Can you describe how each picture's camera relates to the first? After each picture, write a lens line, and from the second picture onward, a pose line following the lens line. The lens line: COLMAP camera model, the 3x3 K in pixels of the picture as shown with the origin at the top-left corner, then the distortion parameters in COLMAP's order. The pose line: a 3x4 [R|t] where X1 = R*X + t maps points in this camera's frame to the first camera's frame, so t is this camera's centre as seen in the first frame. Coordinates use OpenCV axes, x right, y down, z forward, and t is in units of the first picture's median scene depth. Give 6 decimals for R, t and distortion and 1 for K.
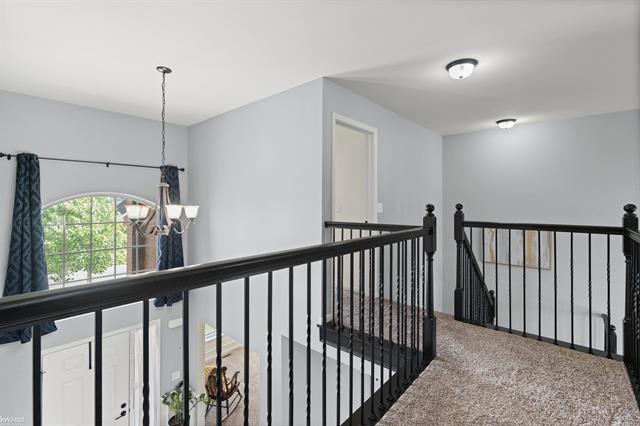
lens RADIAL K [[292.1, 0, 317.9], [0, 292.1, 197.7], [0, 0, 1]] dist [-0.010083, 0.002512]
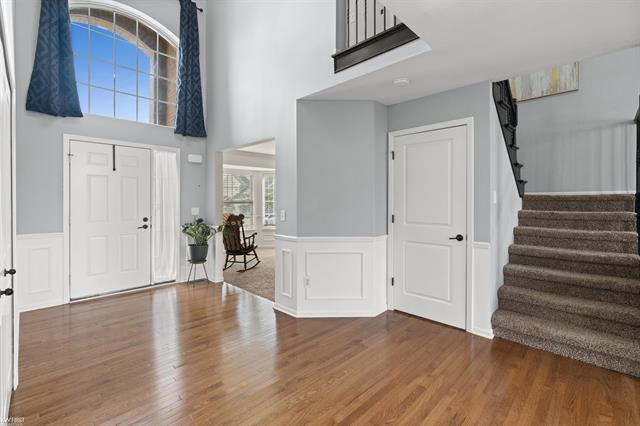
lens RADIAL K [[292.1, 0, 323.7], [0, 292.1, 202.8], [0, 0, 1]] dist [-0.010083, 0.002512]
pose [[0.999226, -0.001328, -0.039322, 0.005562], [0.001752, 0.999941, 0.010737, 0.594140], [0.039305, -0.010798, 0.999169, -0.010819]]
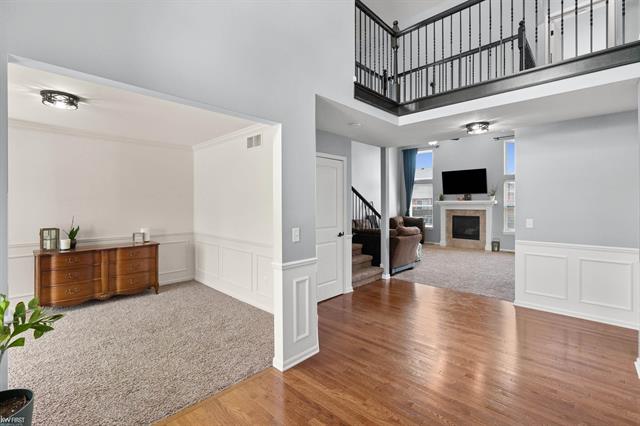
lens RADIAL K [[292.1, 0, 324.9], [0, 292.1, 202.8], [0, 0, 1]] dist [-0.010083, 0.002512]
pose [[0.022467, 0.000230, 0.999748, -0.717823], [-0.002036, 0.999998, -0.000185, 0.572611], [-0.999746, -0.002031, 0.022467, 0.696429]]
